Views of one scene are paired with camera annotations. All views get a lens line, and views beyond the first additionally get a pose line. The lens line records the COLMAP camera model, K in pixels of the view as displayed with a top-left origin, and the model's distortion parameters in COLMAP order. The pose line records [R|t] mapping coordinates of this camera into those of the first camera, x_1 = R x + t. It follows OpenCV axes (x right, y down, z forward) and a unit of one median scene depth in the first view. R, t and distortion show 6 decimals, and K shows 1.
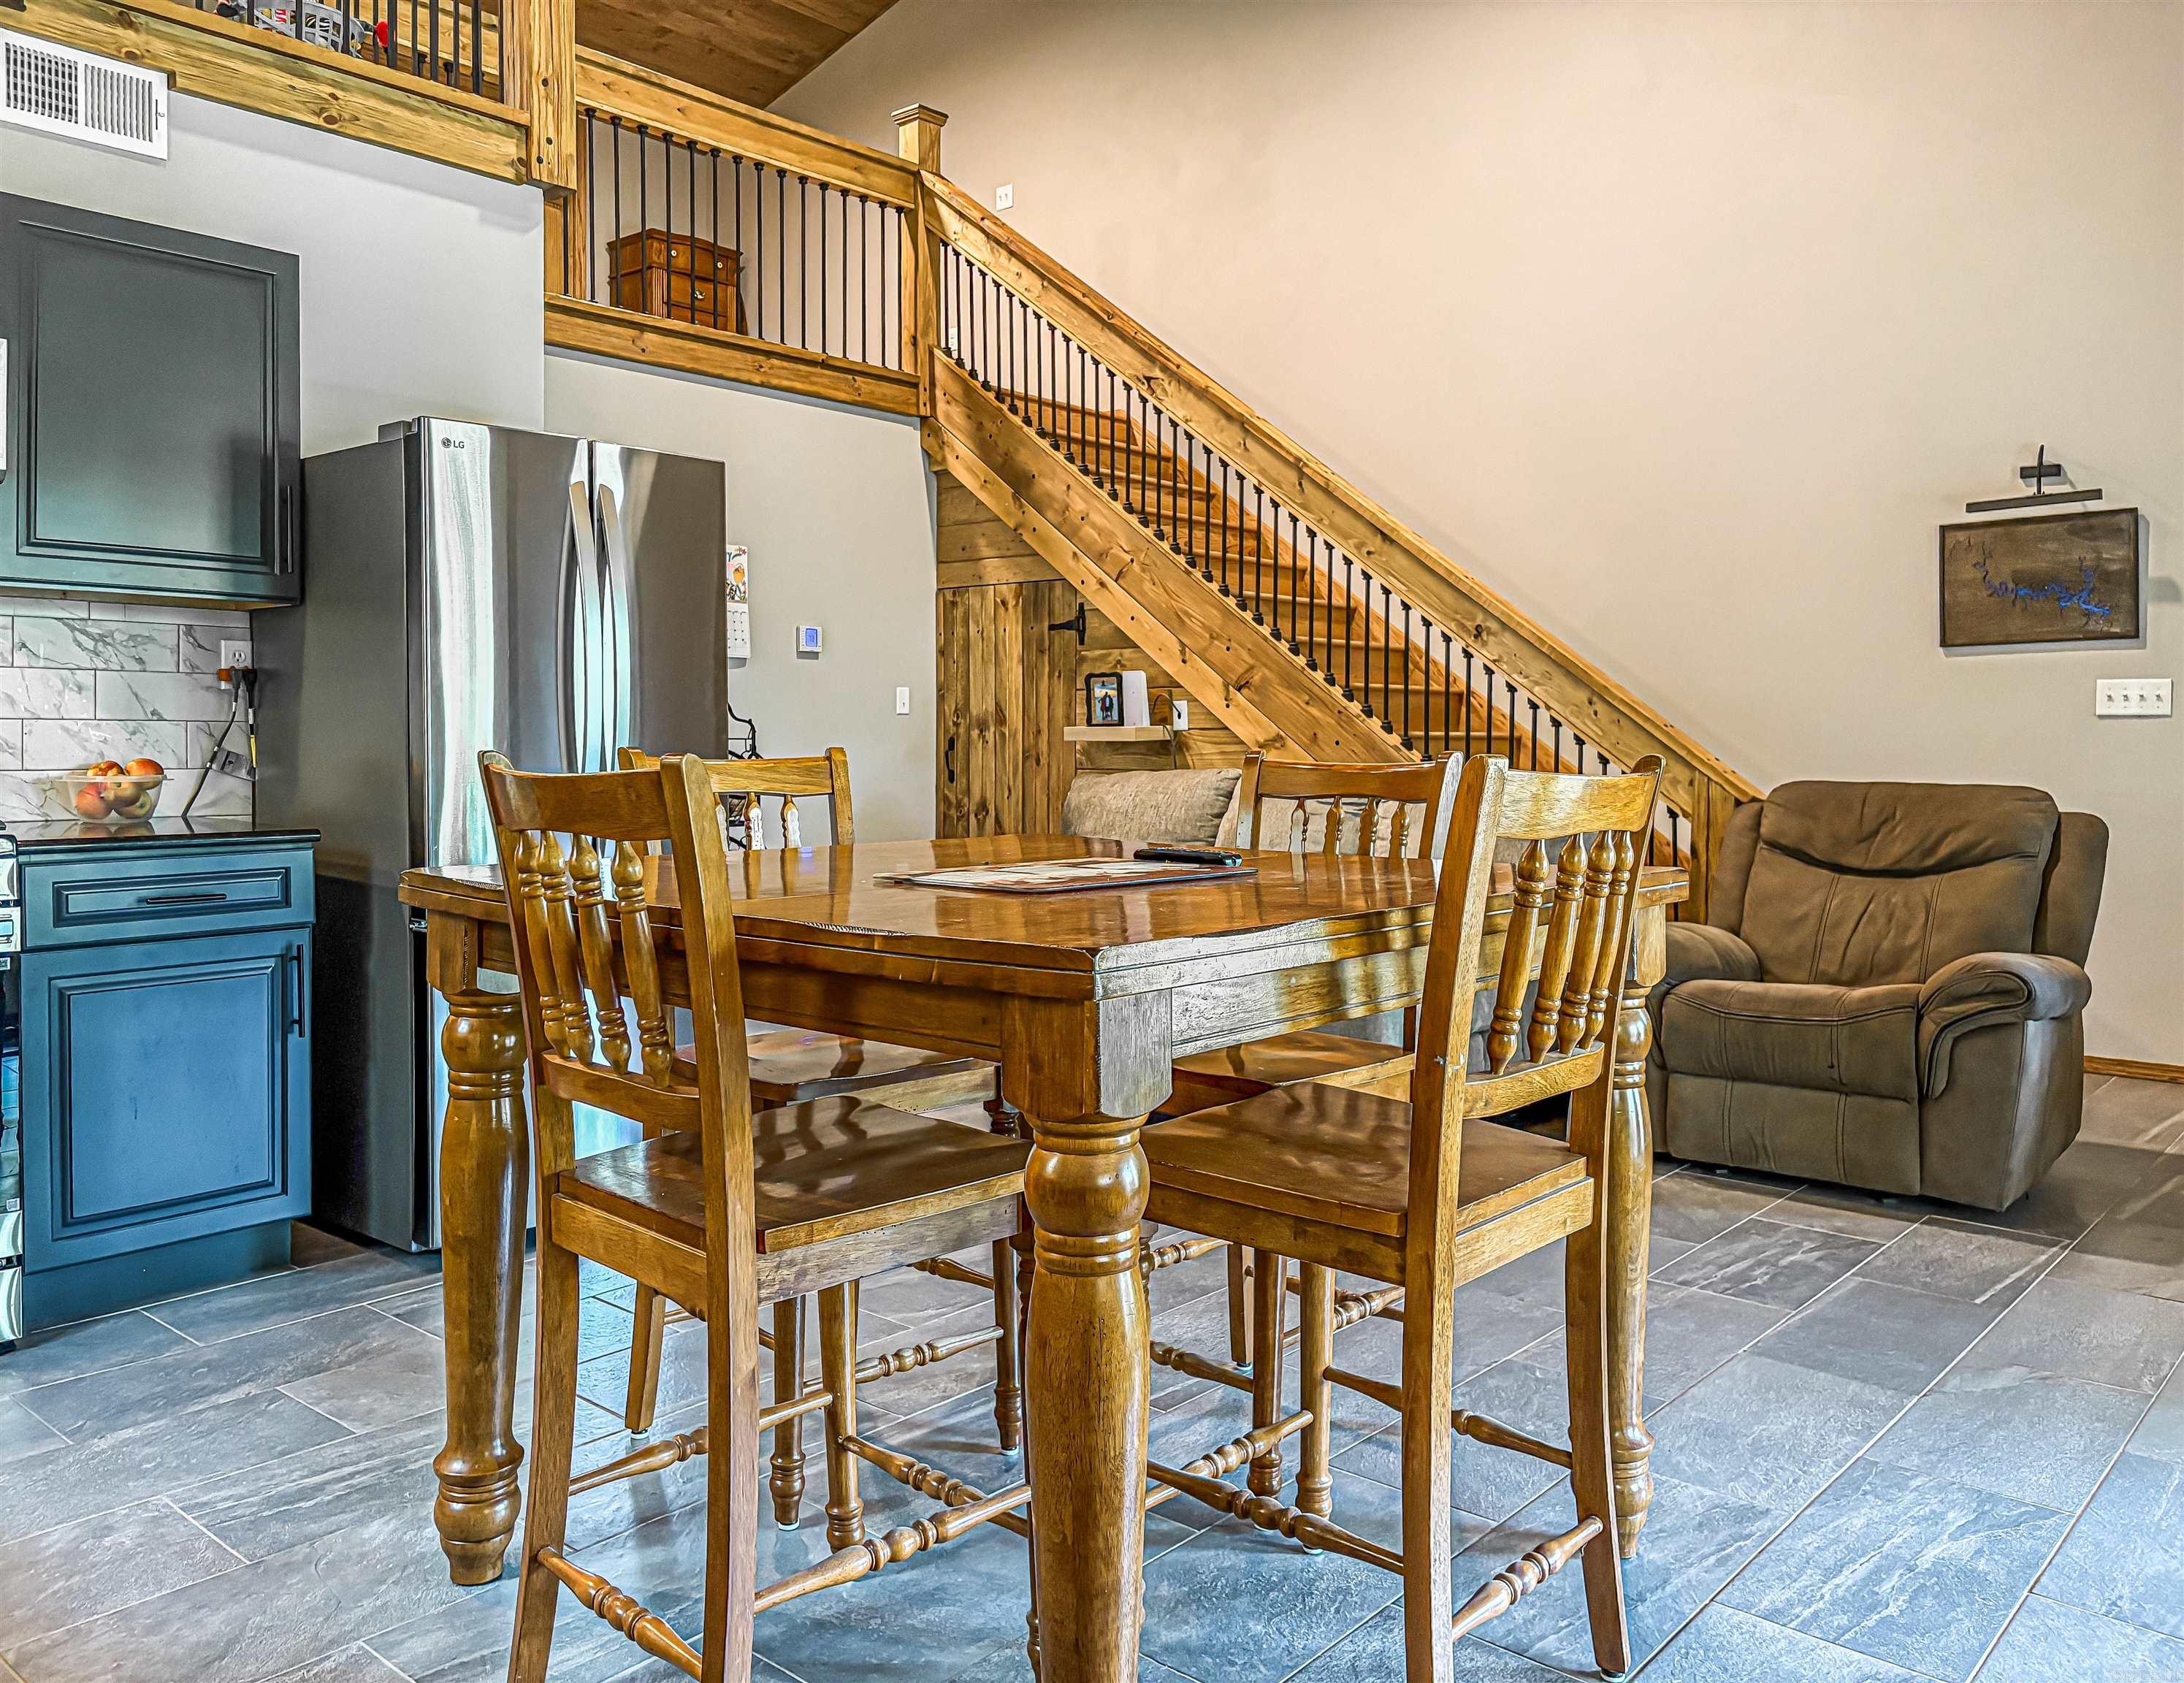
lens RADIAL K [[1676.9, 0, 1082.9], [0, 1676.9, 793.1], [0, 0, 1]] dist [0.003960, -0.013802]
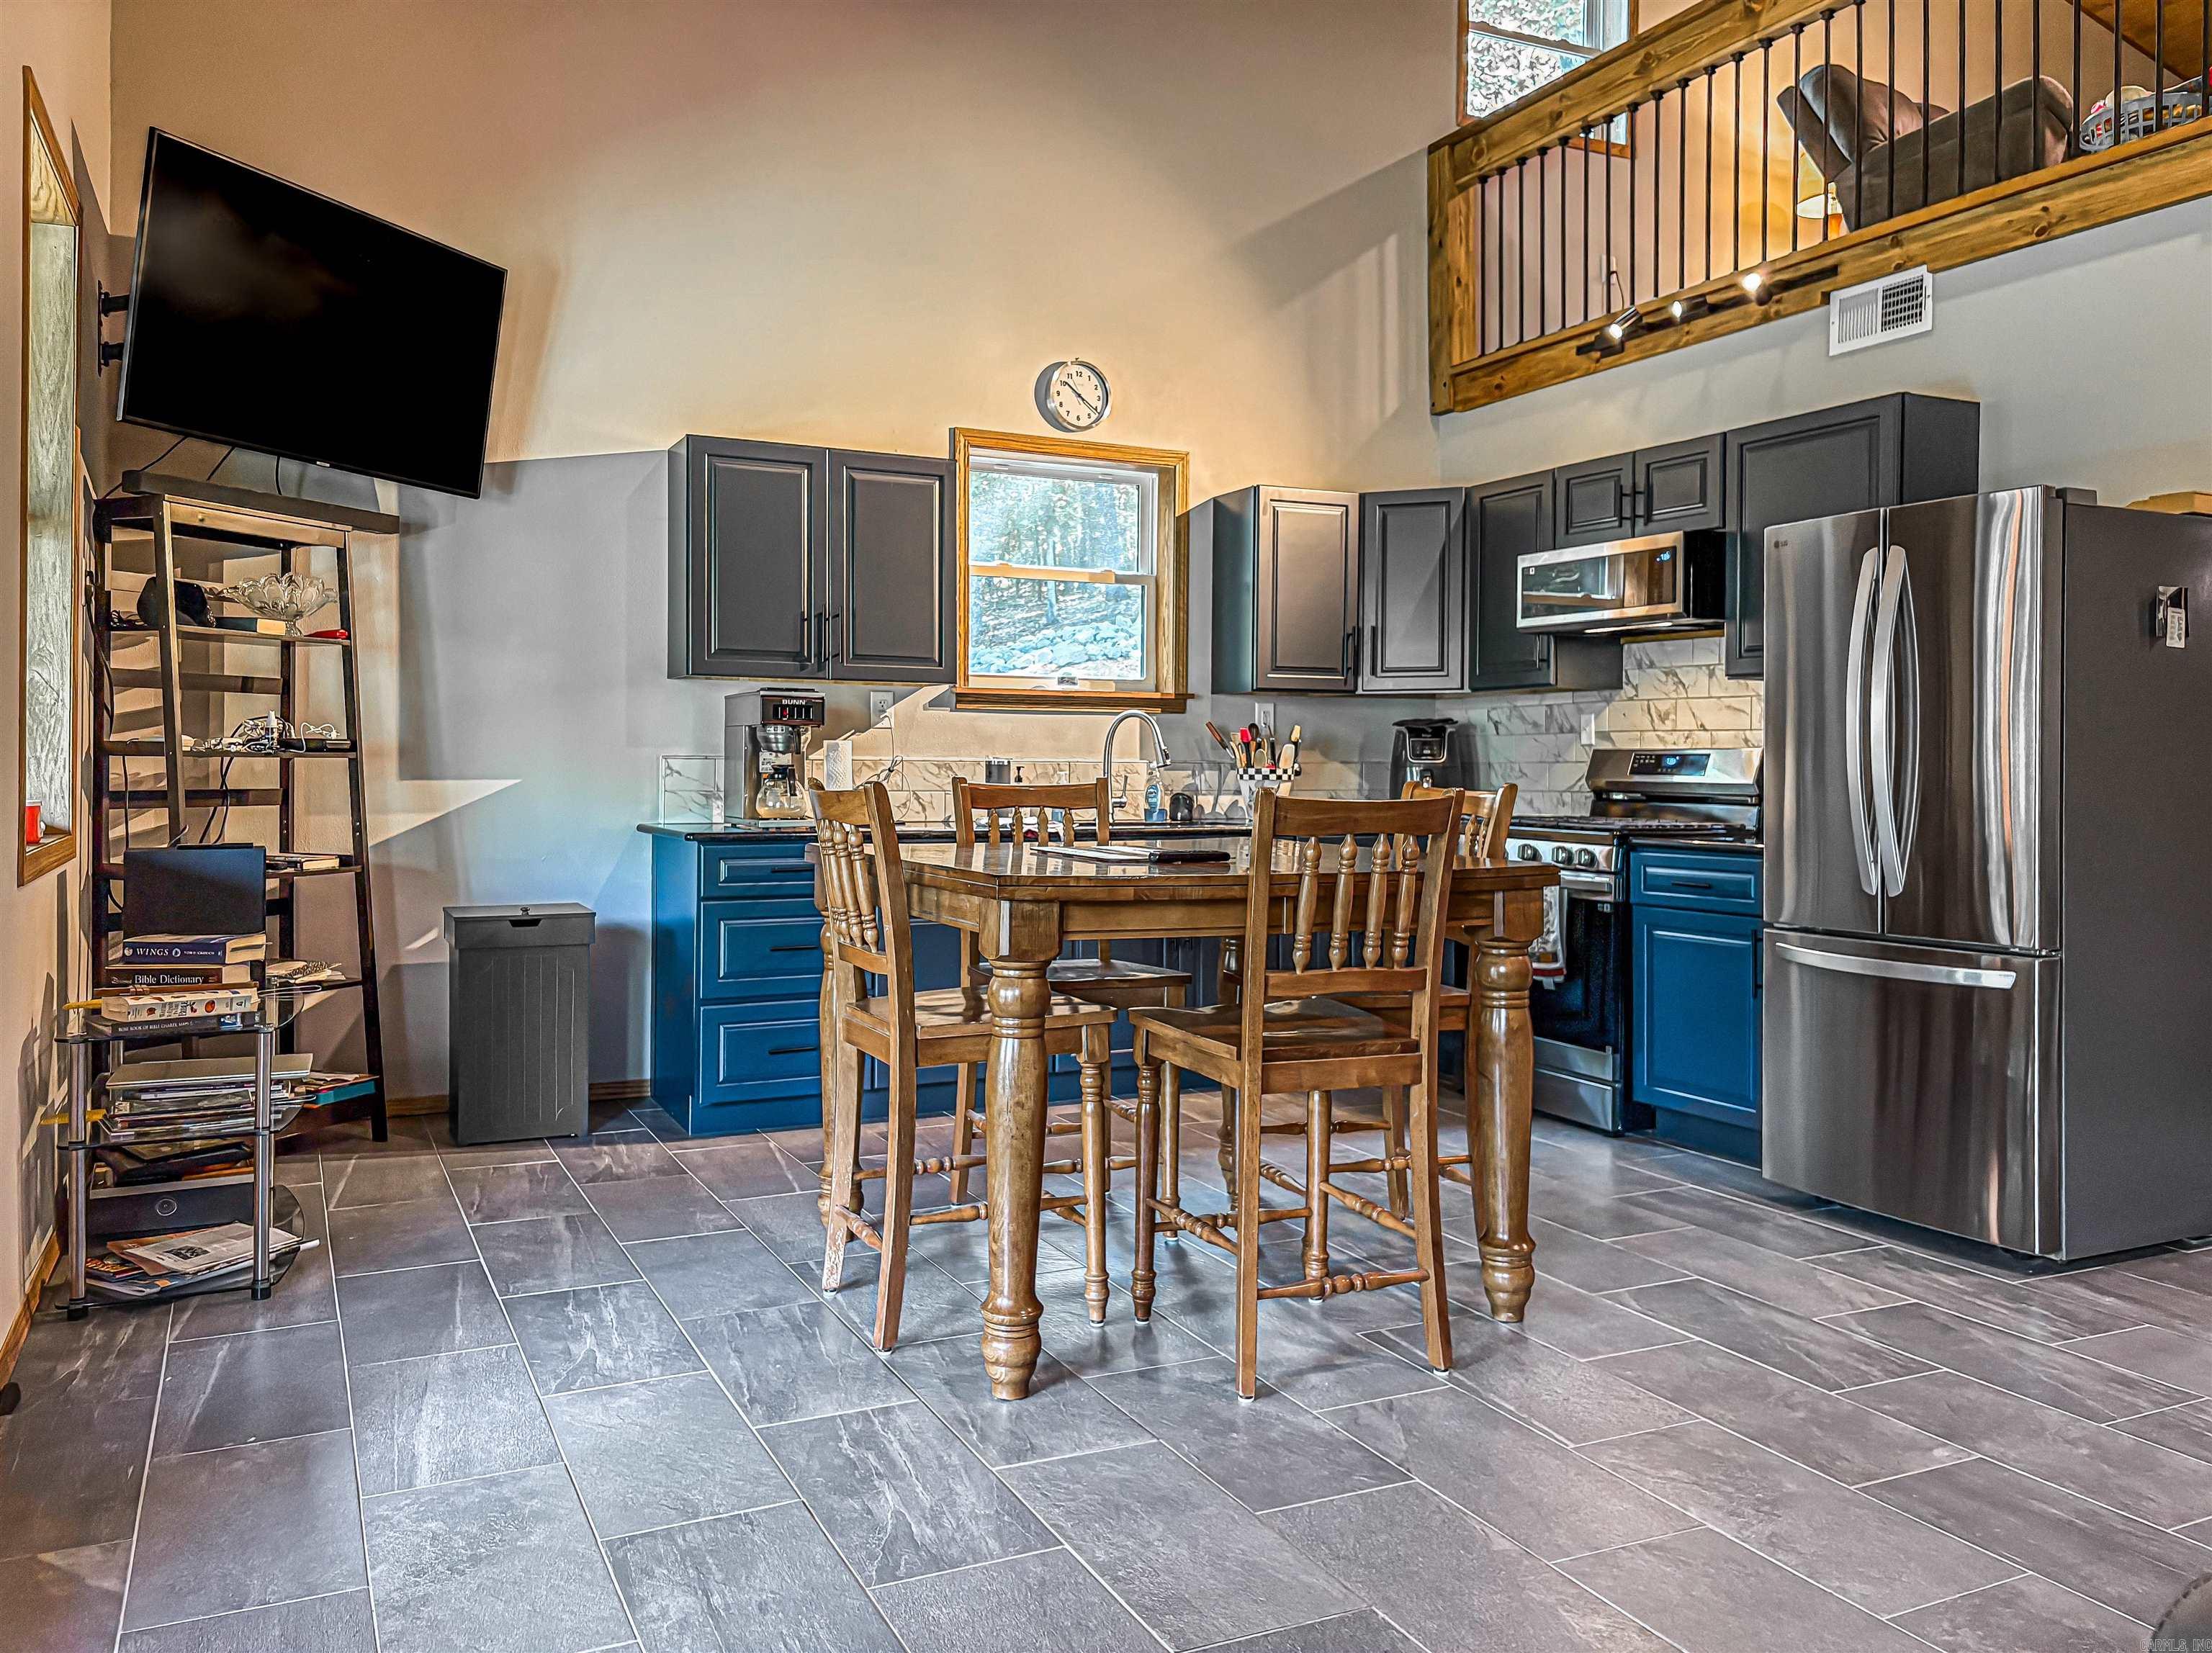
lens RADIAL K [[1688.9, 0, 1104.4], [0, 1688.9, 768.9], [0, 0, 1]] dist [0.053505, -0.058315]
pose [[-0.379057, -0.002649, -0.925370, 0.775704], [-0.037095, 0.999236, 0.012335, -0.029273], [0.924630, 0.039002, -0.378865, 0.791858]]
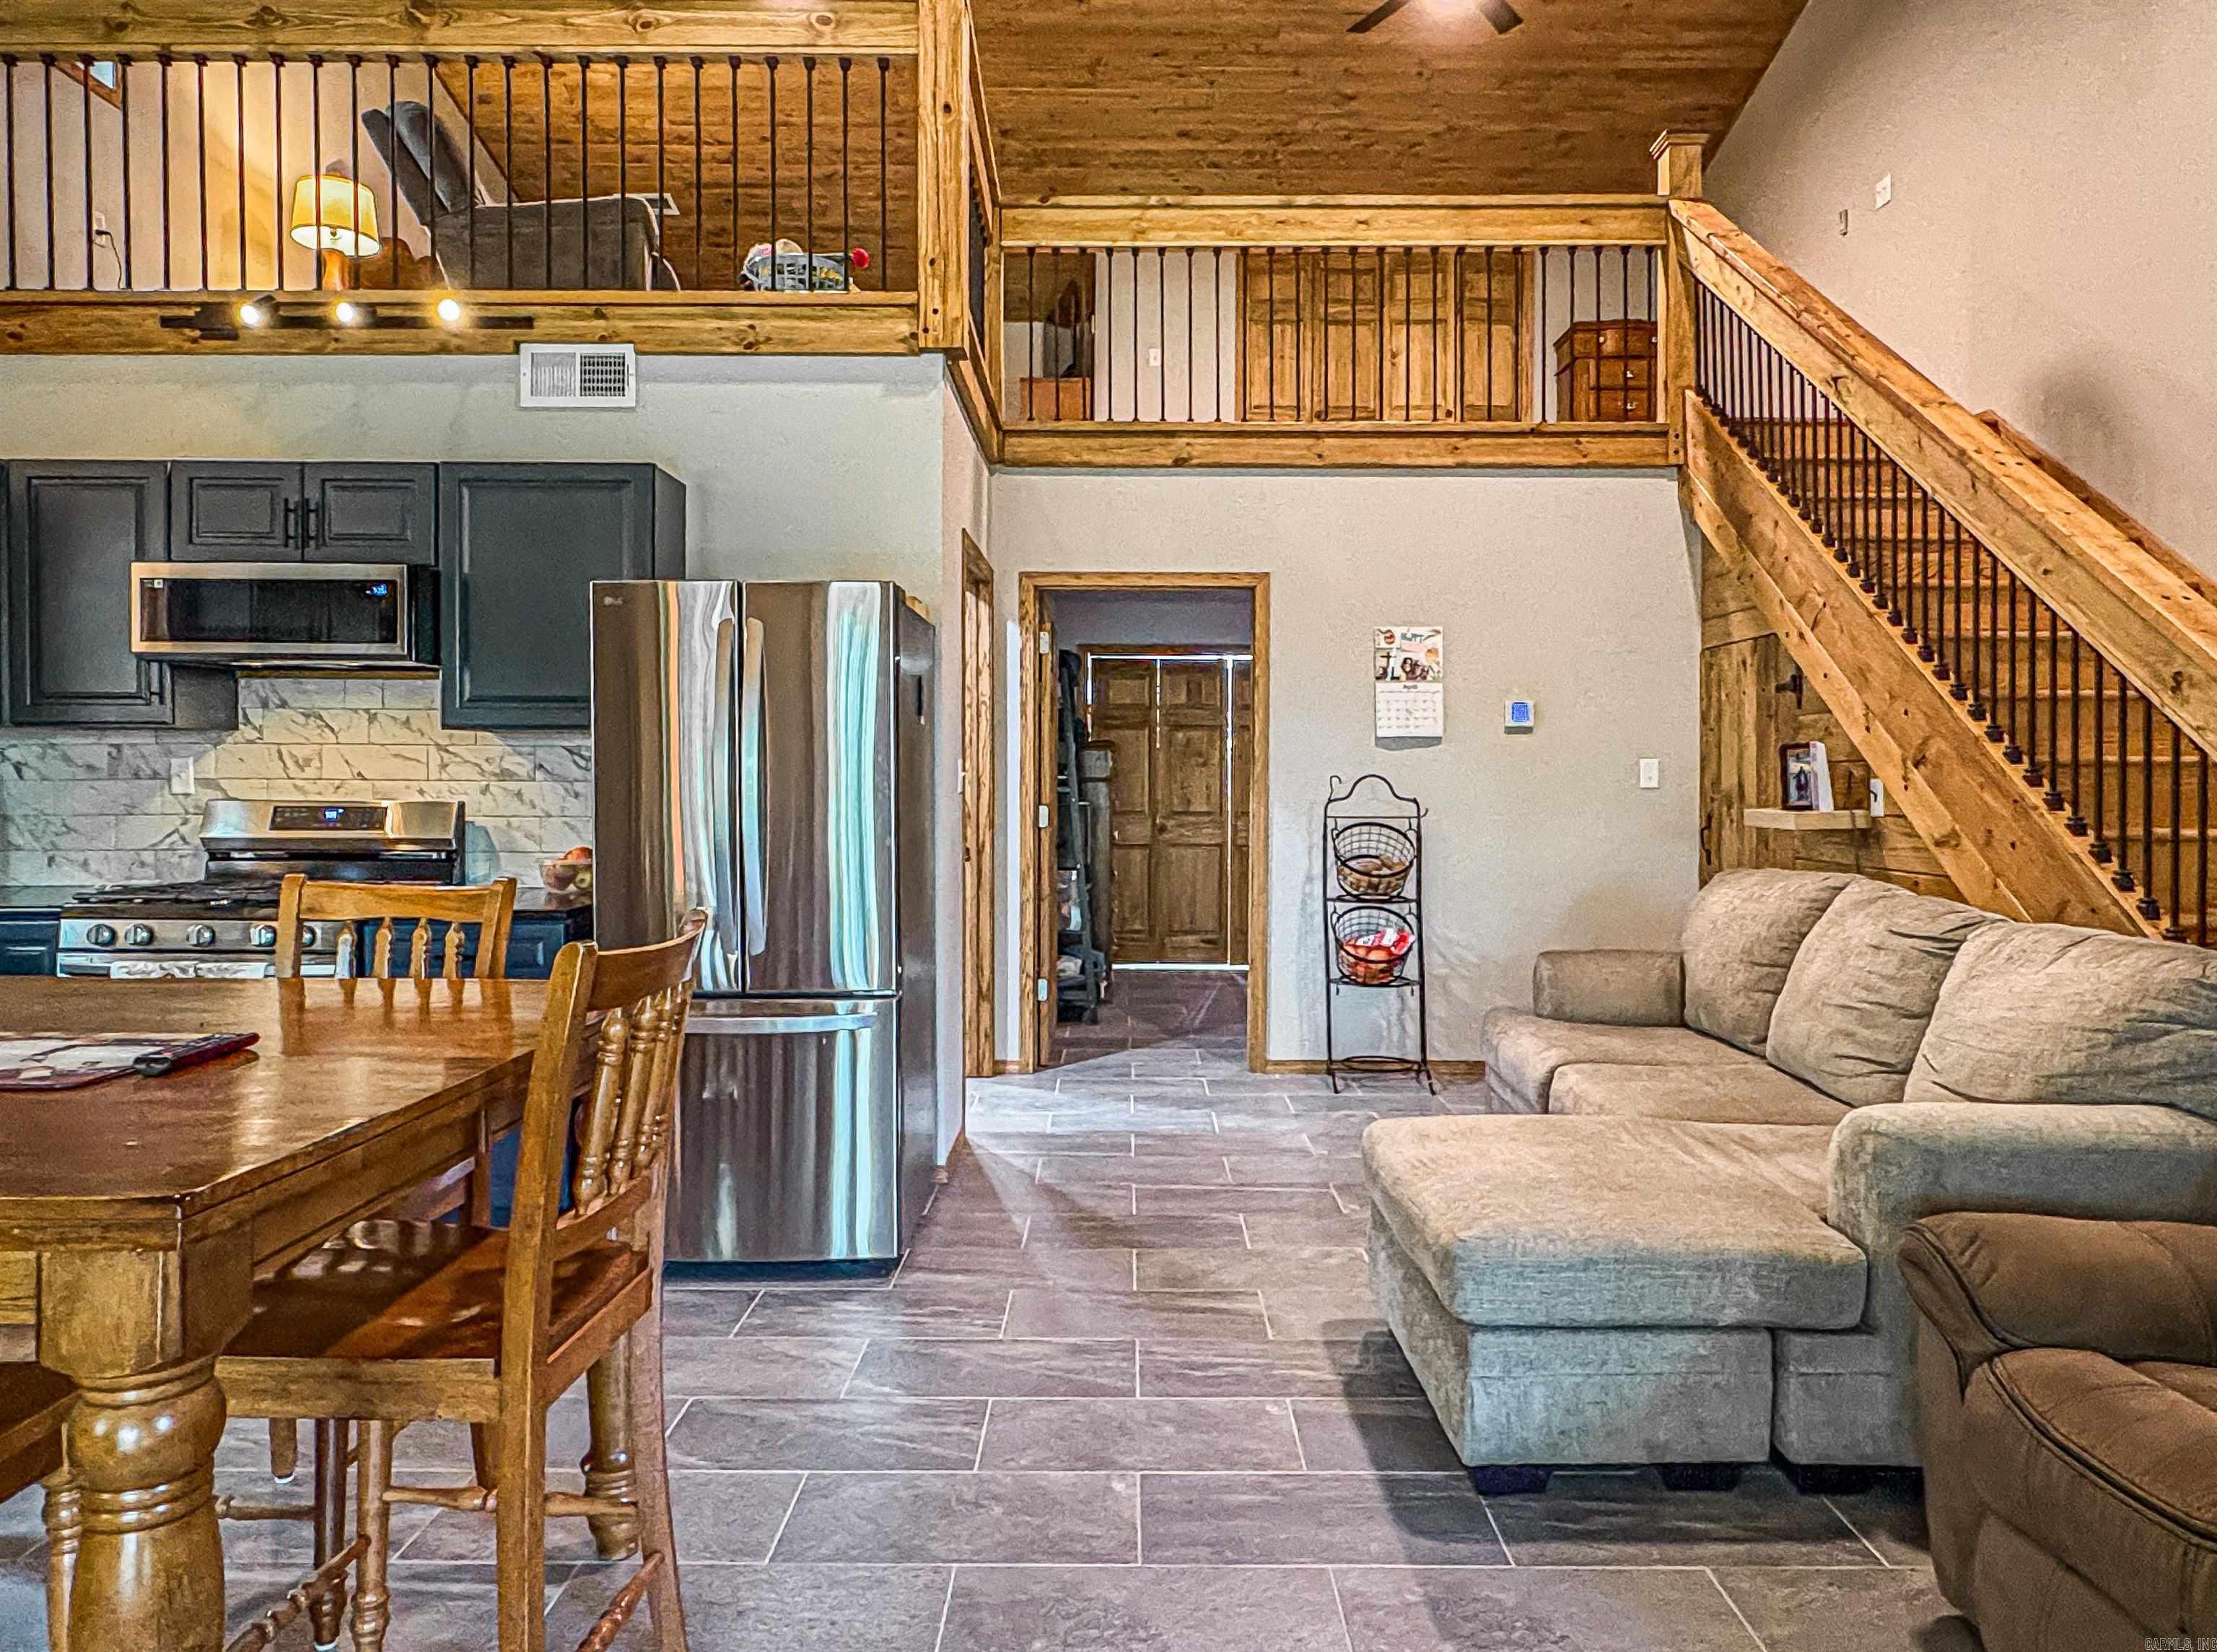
lens RADIAL K [[1399.4, 0, 1109.4], [0, 1399.4, 792.1], [0, 0, 1]] dist [-0.002420, -0.001666]
pose [[0.663851, 0.005818, -0.747842, 0.483154], [-0.022940, 0.999658, -0.012587, -0.050573], [0.747513, 0.025511, 0.663757, 0.464227]]
